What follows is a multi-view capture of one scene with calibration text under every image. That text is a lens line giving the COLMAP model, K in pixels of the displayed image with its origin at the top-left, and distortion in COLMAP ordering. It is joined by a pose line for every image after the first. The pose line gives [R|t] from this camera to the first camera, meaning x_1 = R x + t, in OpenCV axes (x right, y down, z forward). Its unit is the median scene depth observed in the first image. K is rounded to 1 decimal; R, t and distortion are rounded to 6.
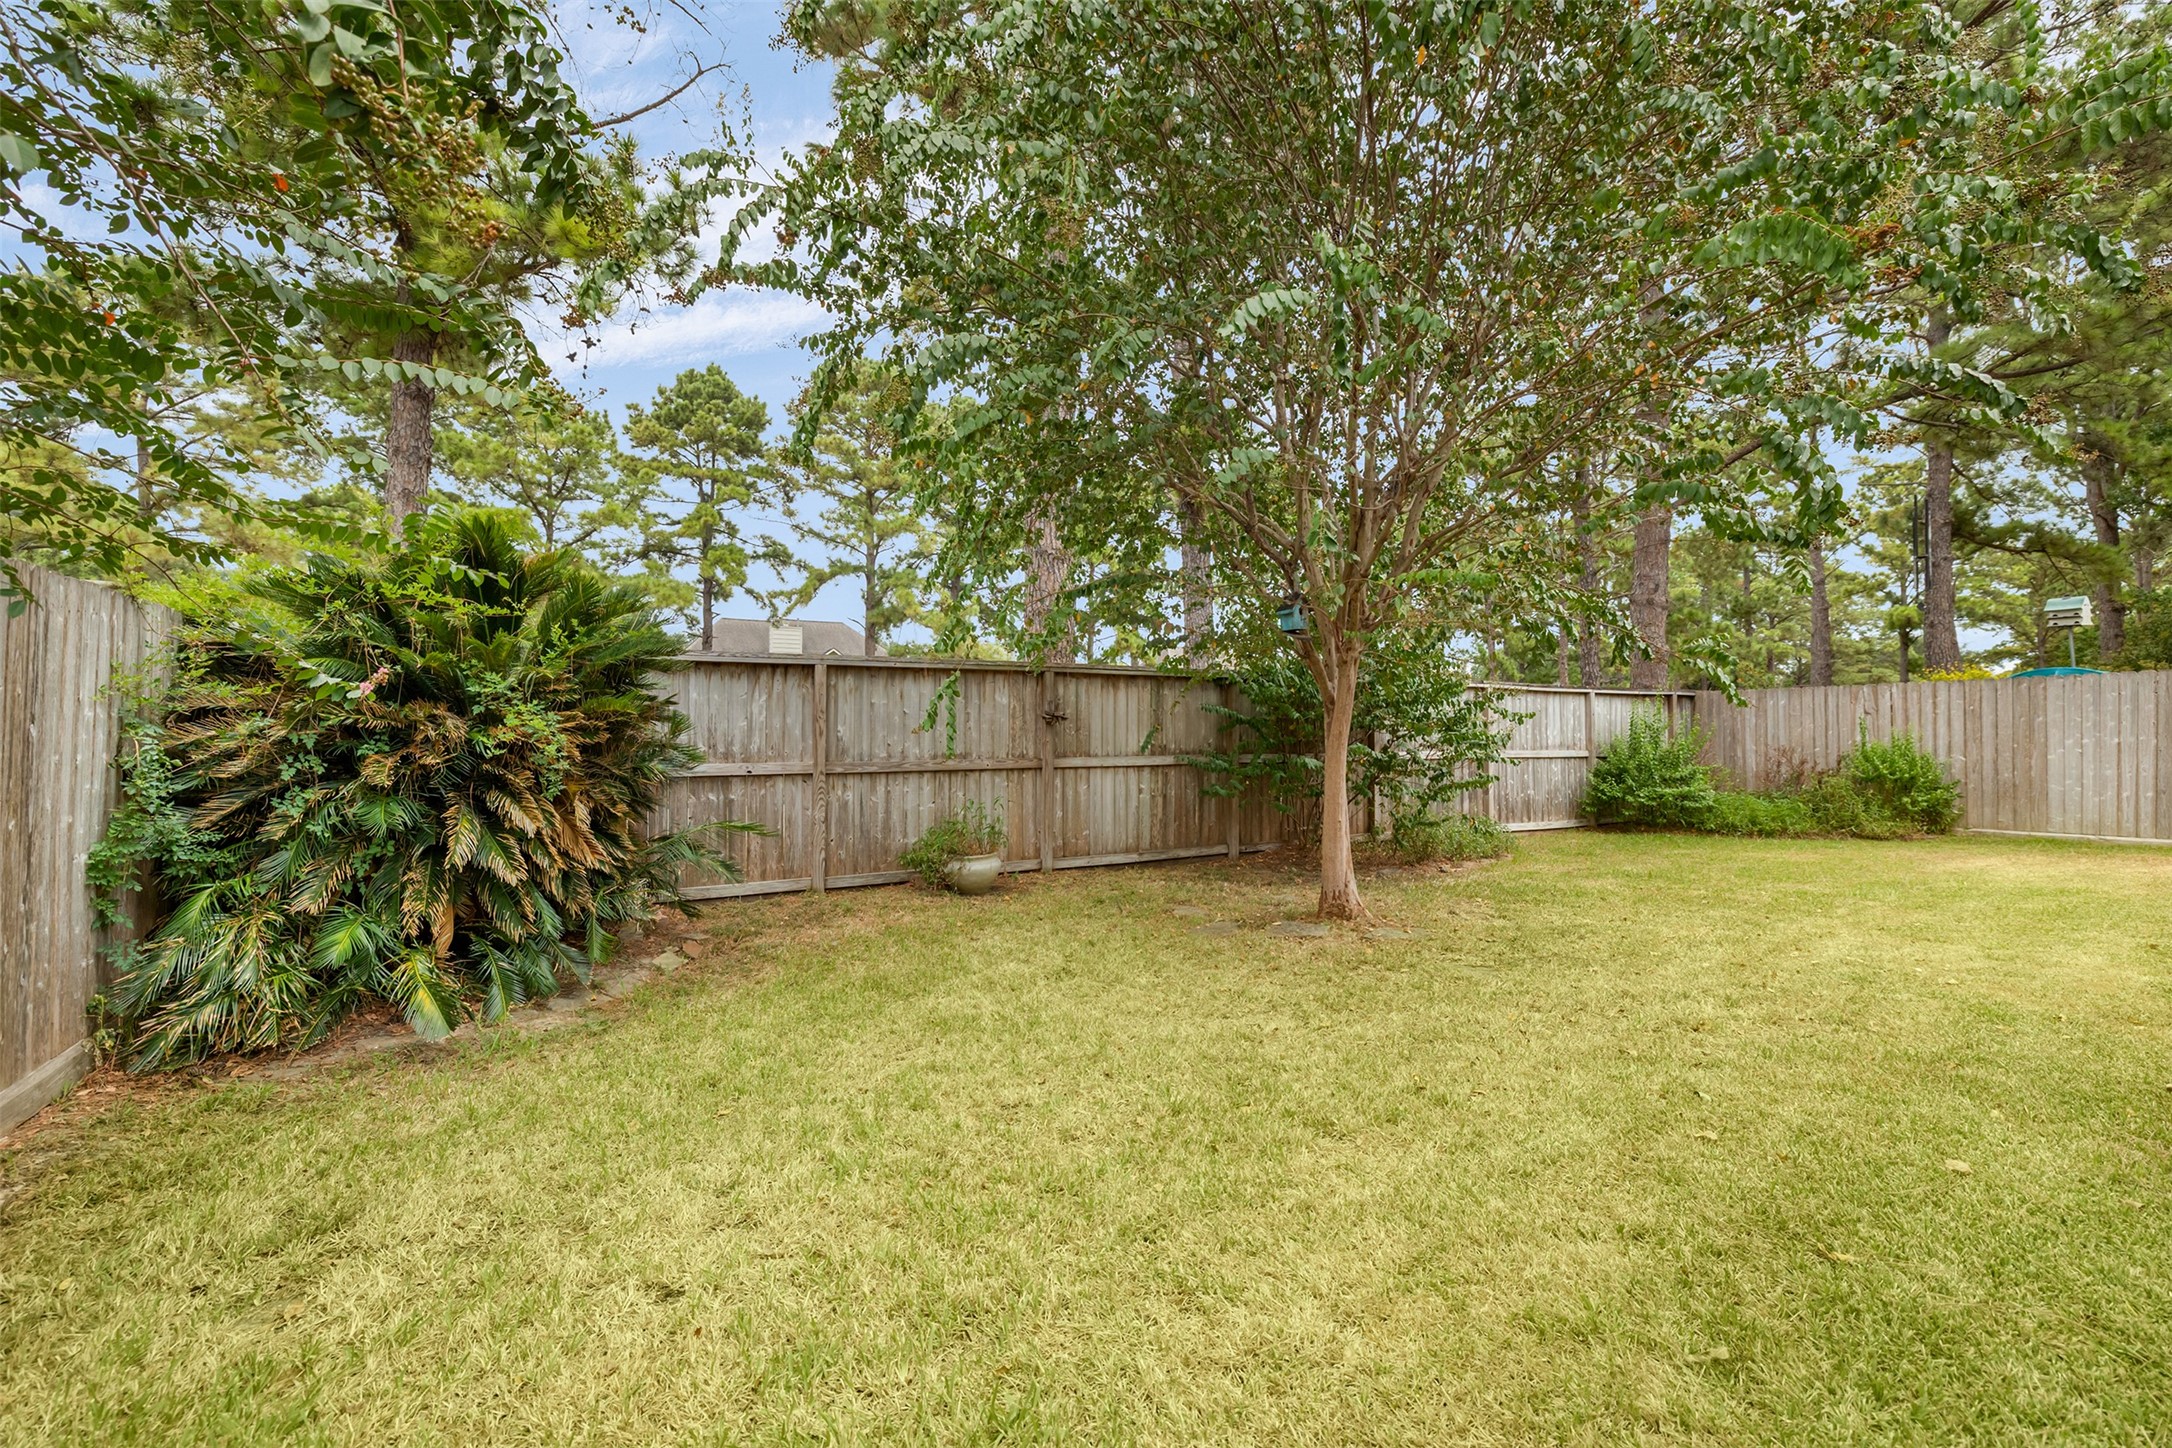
lens RADIAL K [[919.5, 0, 1090.1], [0, 919.5, 718.4], [0, 0, 1]] dist [0.001303, -0.000075]
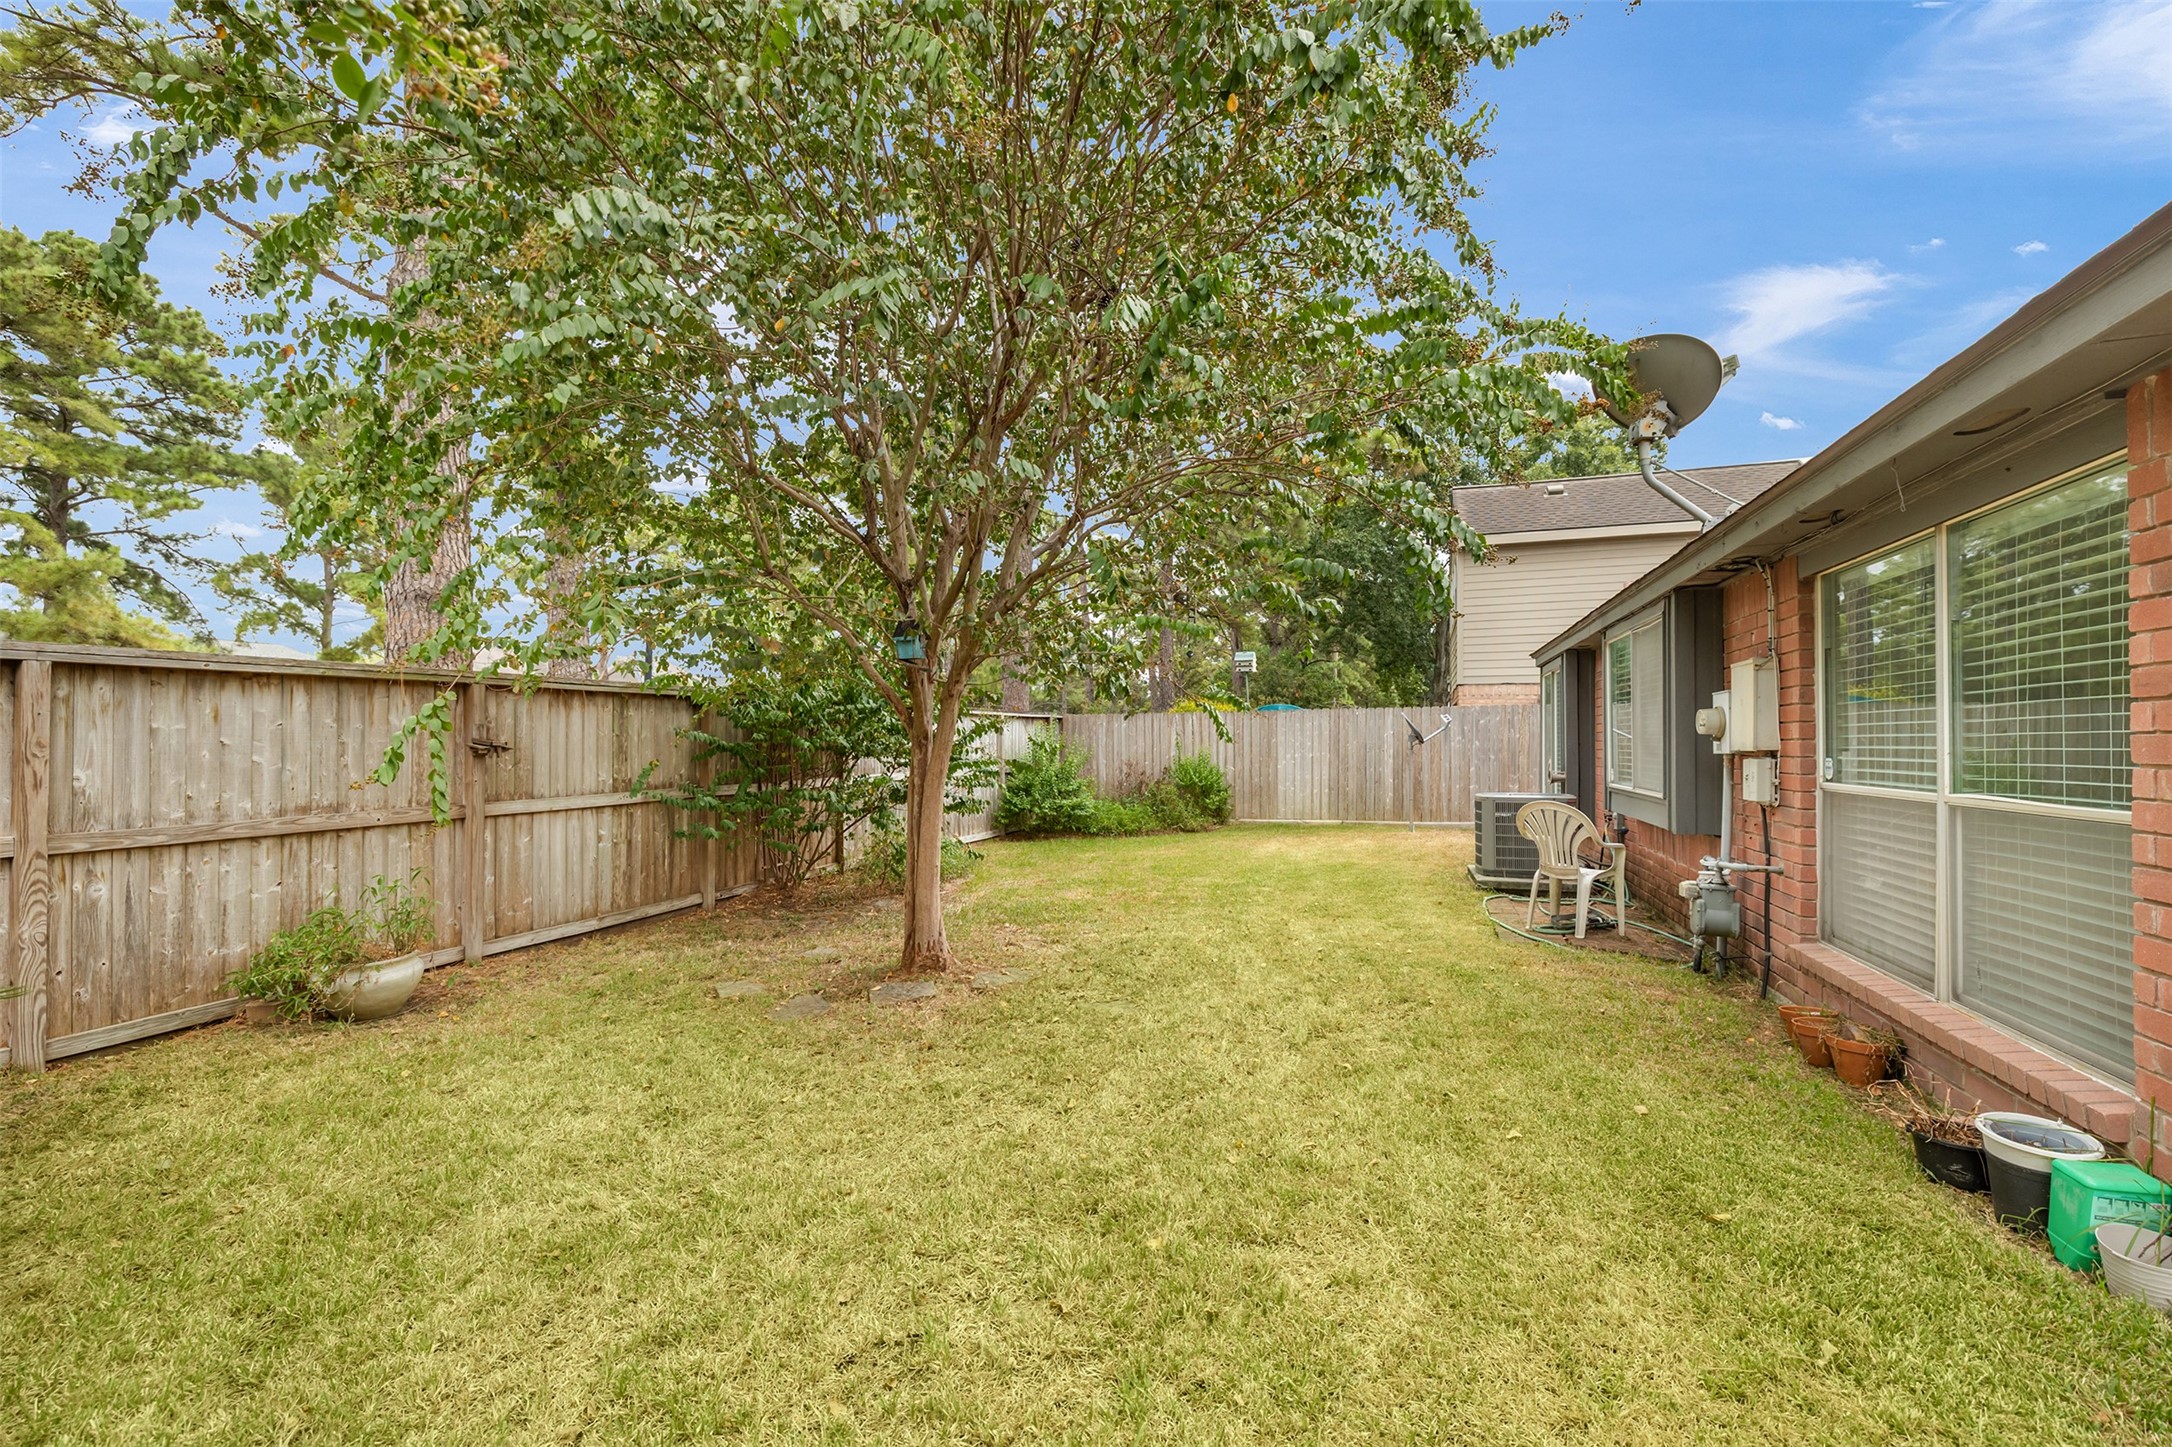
lens RADIAL K [[919.5, 0, 1083.7], [0, 919.5, 726.2], [0, 0, 1]] dist [0.001303, -0.000075]
pose [[0.751867, 0.007317, 0.659274, -0.156296], [-0.008229, 0.999965, -0.001713, -0.019612], [-0.659263, -0.004138, 0.751901, 0.138487]]
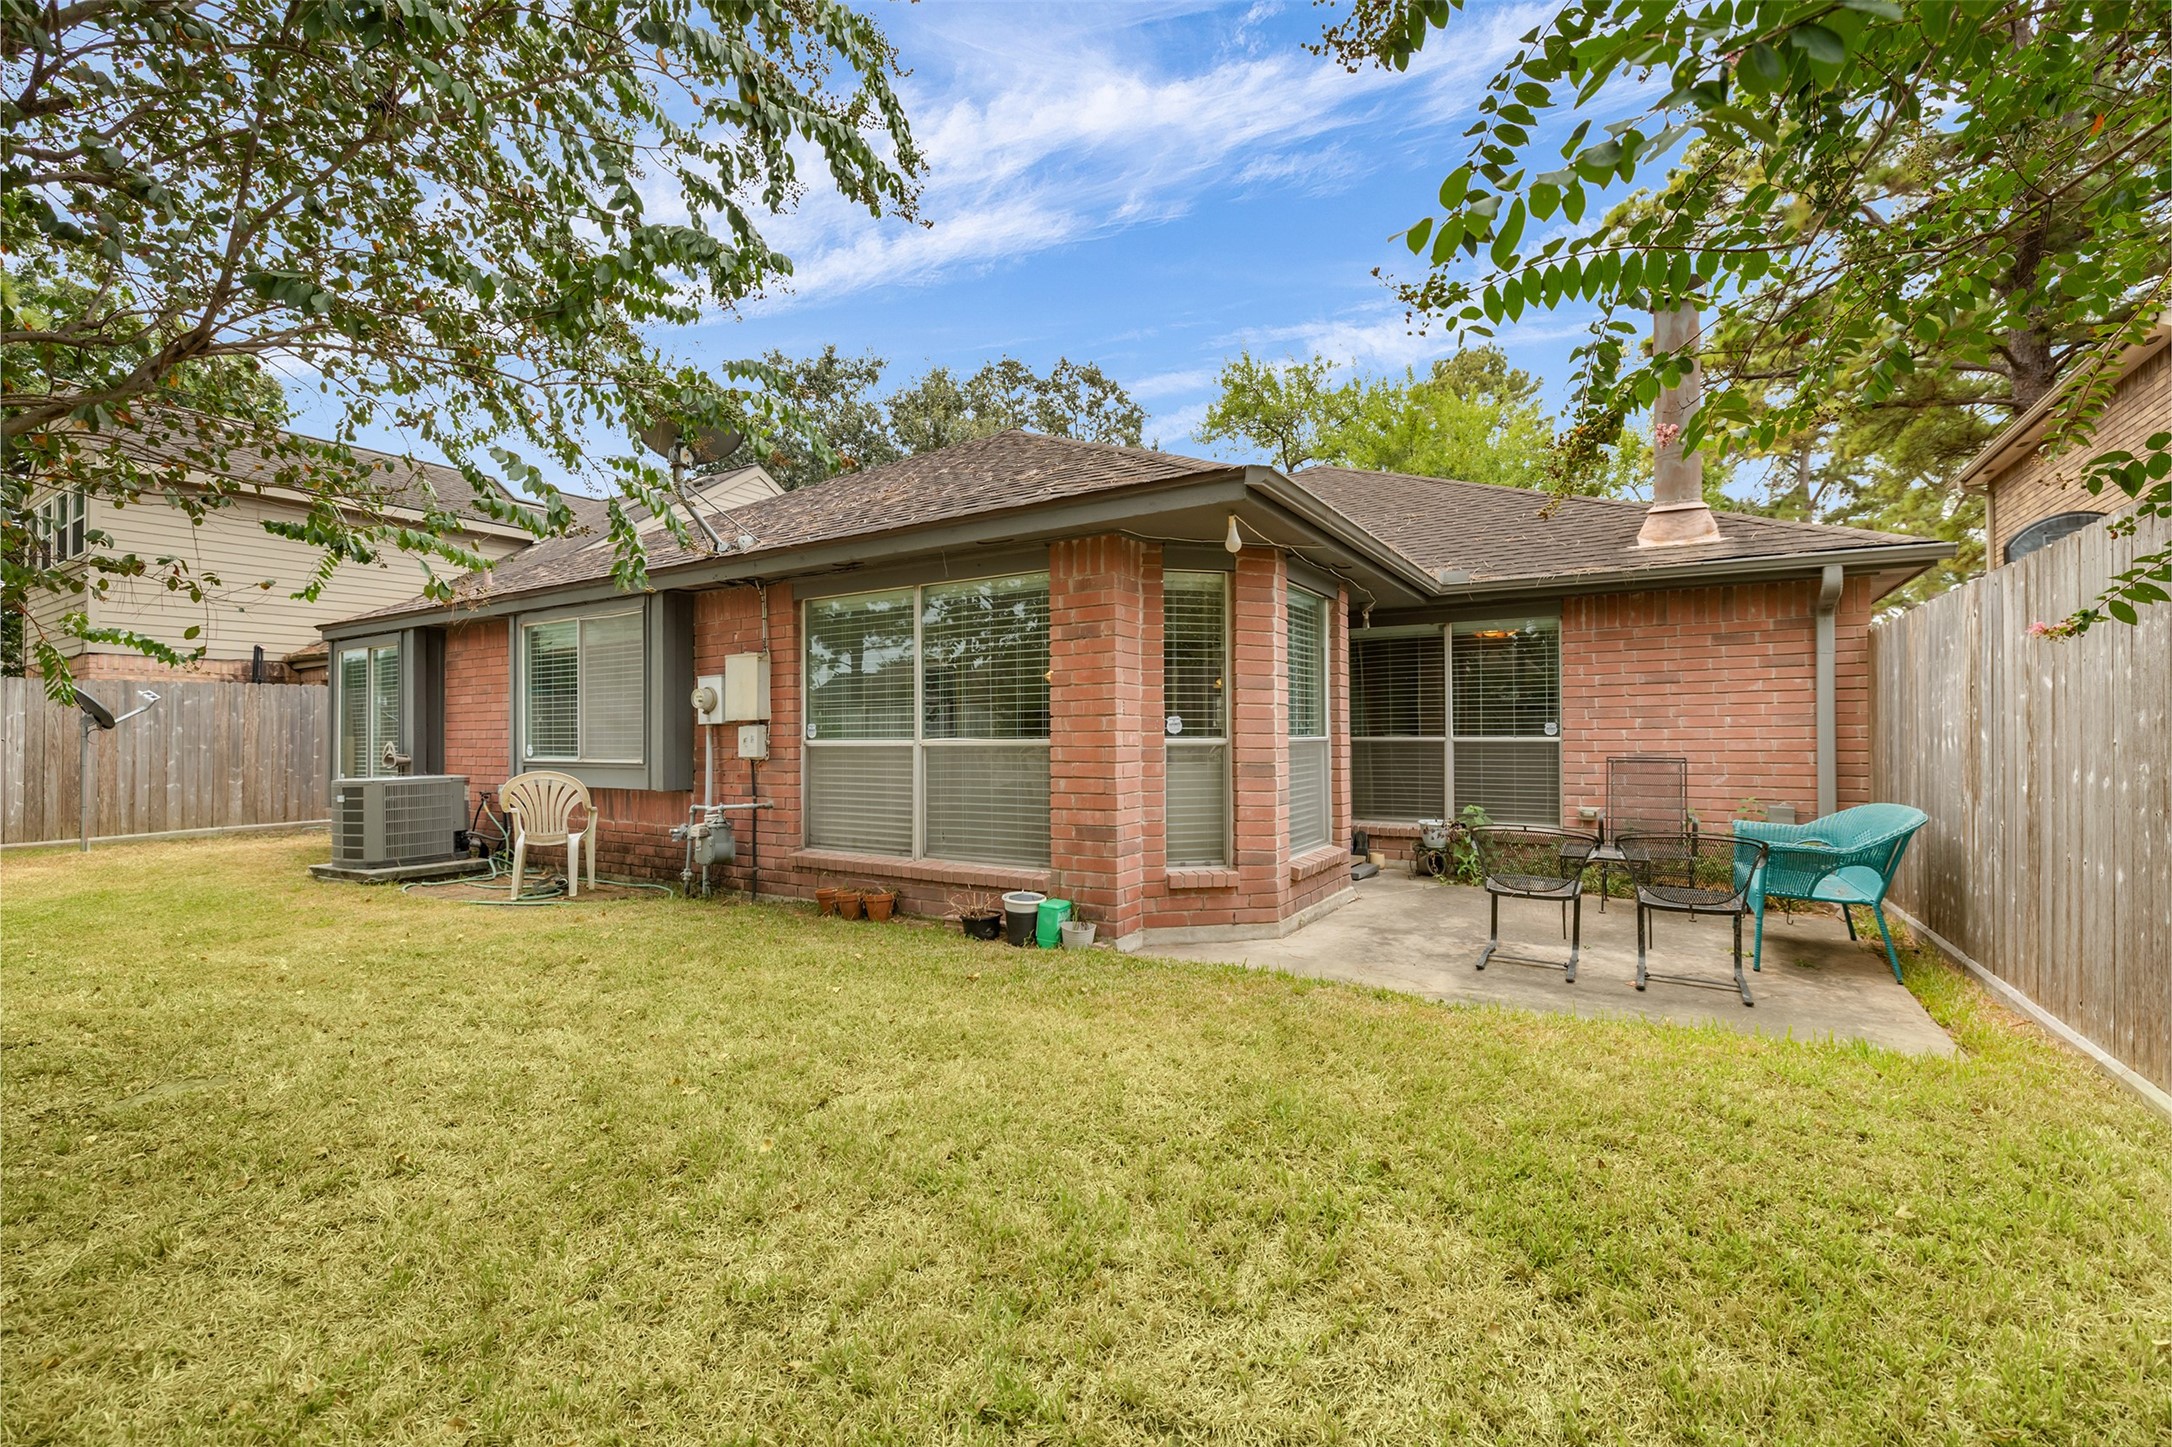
lens RADIAL K [[919.5, 0, 1085.0], [0, 919.5, 734.3], [0, 0, 1]] dist [0.001303, -0.000075]
pose [[-0.472566, 0.000729, 0.881295, -0.277442], [-0.010137, 0.999929, -0.006262, 0.004161], [-0.881237, -0.011893, -0.472525, 0.402478]]
